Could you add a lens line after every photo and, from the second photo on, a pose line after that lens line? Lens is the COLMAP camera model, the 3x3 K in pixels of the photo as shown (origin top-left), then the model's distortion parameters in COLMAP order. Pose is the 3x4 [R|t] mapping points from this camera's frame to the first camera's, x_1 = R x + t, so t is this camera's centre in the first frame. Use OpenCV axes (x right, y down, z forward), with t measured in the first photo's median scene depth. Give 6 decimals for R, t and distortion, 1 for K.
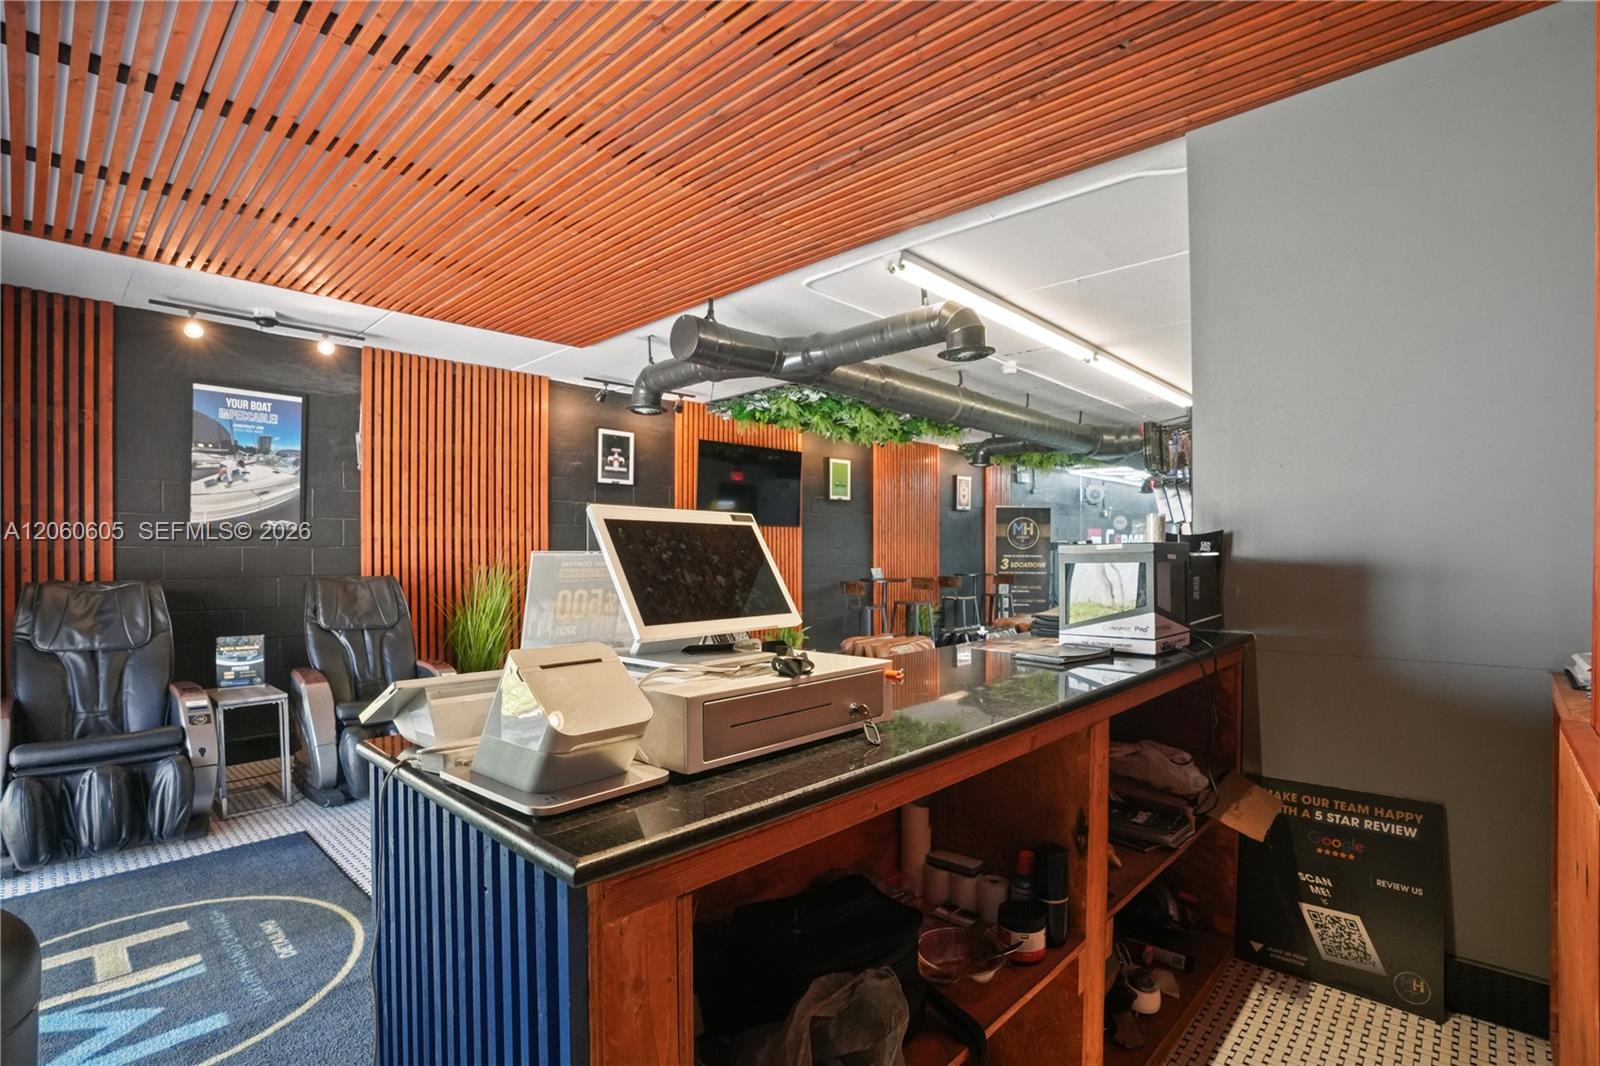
lens RADIAL K [[741.4, 0, 801.3], [0, 741.4, 548.4], [0, 0, 1]] dist [-0.002447, 0.000169]
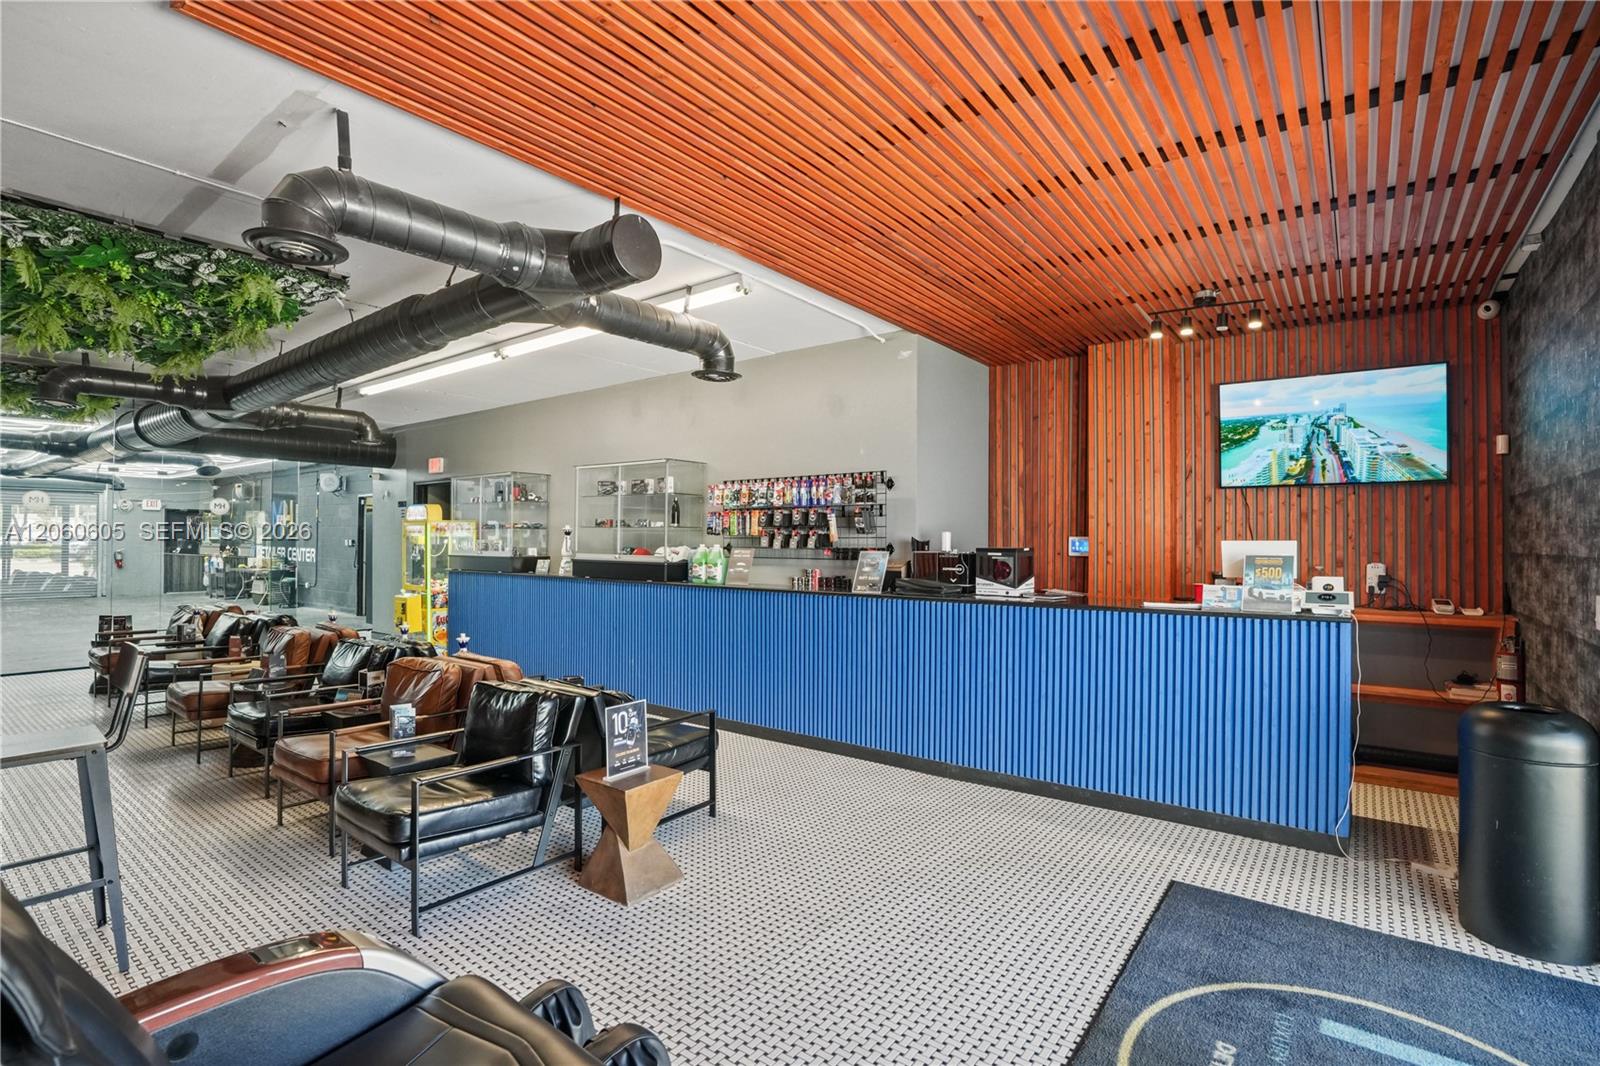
lens RADIAL K [[741.4, 0, 799.3], [0, 741.4, 532.6], [0, 0, 1]] dist [-0.002447, 0.000169]
pose [[-0.102641, 0.002128, 0.994716, -0.408610], [-0.003855, 0.999989, -0.002537, -0.007578], [-0.994711, -0.004095, -0.102631, 0.434055]]
